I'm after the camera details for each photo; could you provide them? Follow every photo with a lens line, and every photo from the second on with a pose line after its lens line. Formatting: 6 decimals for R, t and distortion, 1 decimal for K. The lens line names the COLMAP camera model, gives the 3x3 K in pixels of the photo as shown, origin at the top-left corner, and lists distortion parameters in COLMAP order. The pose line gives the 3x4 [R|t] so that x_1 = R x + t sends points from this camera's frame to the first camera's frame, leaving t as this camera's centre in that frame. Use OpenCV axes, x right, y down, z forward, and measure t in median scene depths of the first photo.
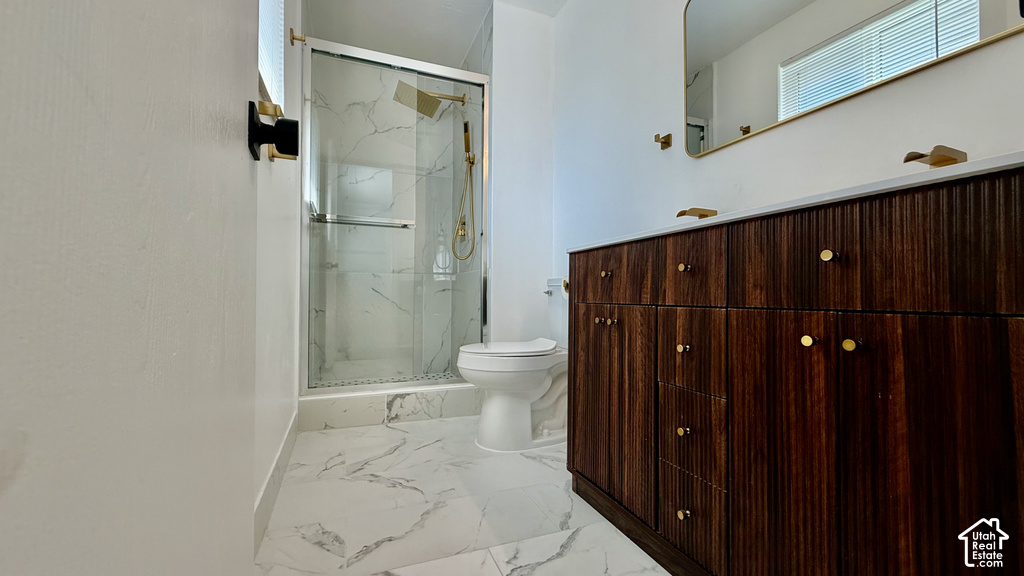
lens RADIAL K [[408.0, 0, 508.0], [0, 408.0, 287.8], [0, 0, 1]] dist [0.000323, -0.000460]
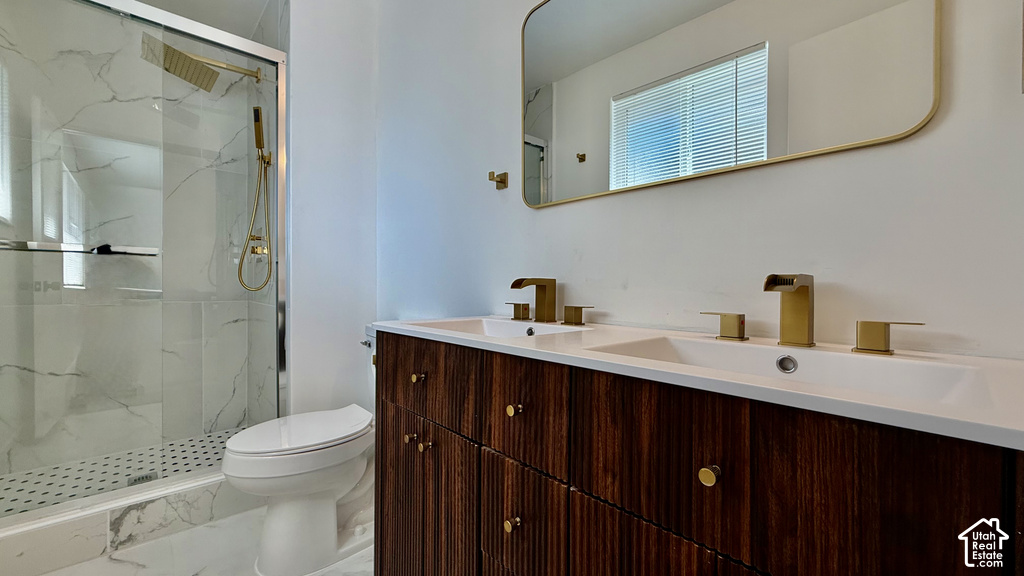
lens RADIAL K [[408.0, 0, 508.0], [0, 408.0, 287.8], [0, 0, 1]] dist [0.000323, -0.000460]
pose [[0.935419, -0.005232, 0.353503, 0.131816], [-0.005199, 0.999579, 0.028552, -0.210149], [-0.353503, -0.028546, 0.934998, 0.266490]]
